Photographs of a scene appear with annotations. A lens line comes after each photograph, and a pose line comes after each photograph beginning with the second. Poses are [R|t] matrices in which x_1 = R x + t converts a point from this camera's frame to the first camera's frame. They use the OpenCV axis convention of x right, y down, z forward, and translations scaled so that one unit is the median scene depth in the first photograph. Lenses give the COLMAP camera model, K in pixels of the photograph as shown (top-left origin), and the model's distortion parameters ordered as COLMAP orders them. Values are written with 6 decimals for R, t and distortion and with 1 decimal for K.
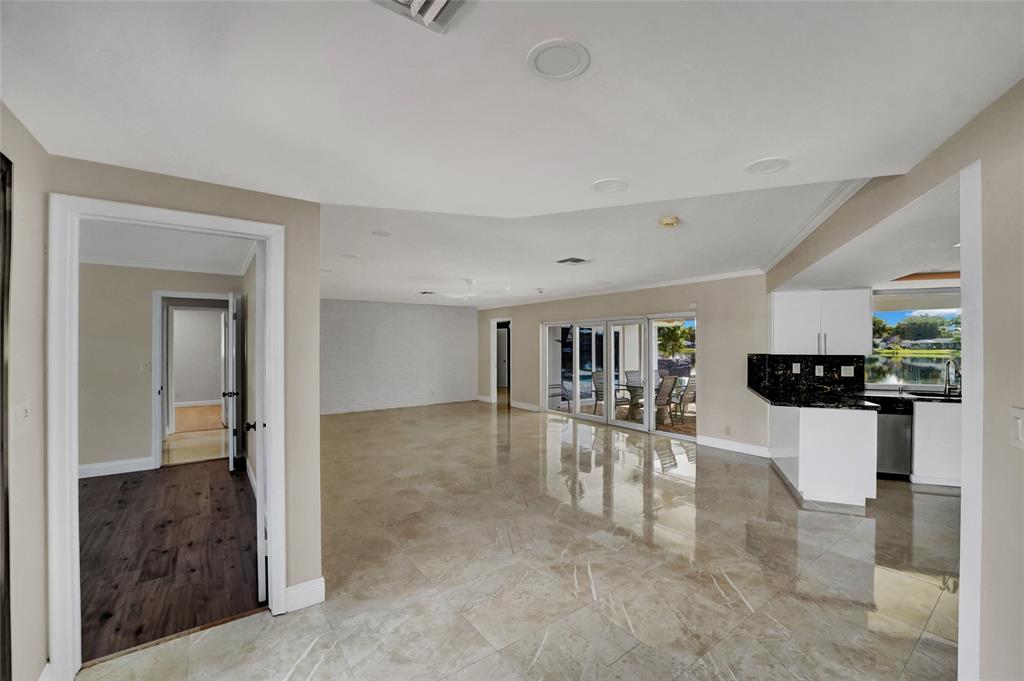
lens RADIAL K [[420.5, 0, 518.1], [0, 420.5, 337.7], [0, 0, 1]] dist [-0.022469, -0.000023]
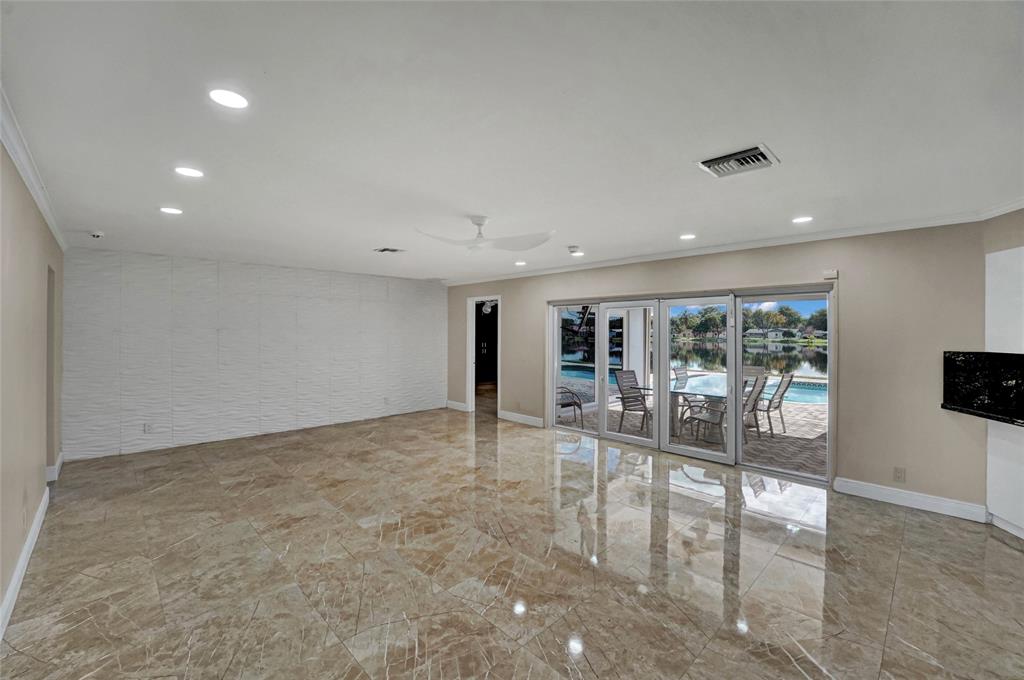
lens RADIAL K [[422.3, 0, 511.7], [0, 422.3, 329.7], [0, 0, 1]] dist [-0.024137, 0.000481]
pose [[0.991092, 0.007183, 0.132986, -0.120636], [-0.008570, 0.999915, 0.009854, 0.004307], [-0.132904, -0.010906, 0.991069, 0.362569]]
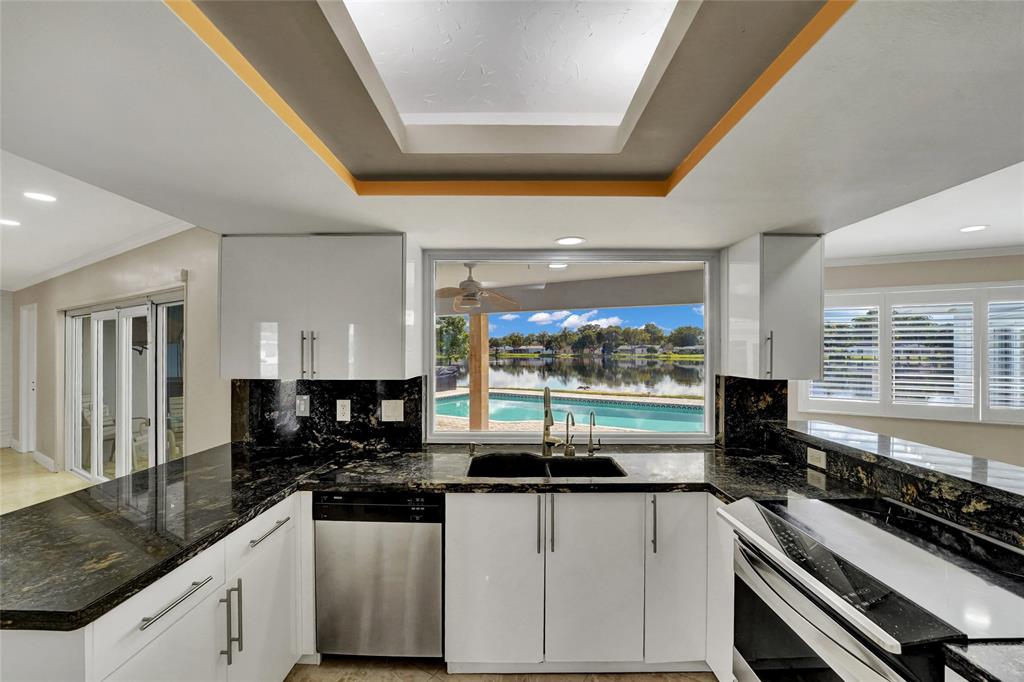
lens RADIAL K [[423.3, 0, 514.5], [0, 423.3, 346.3], [0, 0, 1]] dist [-0.021228, 0.000664]
pose [[0.927164, 0.005179, 0.374621, 0.500168], [-0.008423, 0.999940, 0.007023, 0.000087], [-0.374562, -0.009667, 0.927151, 0.327105]]
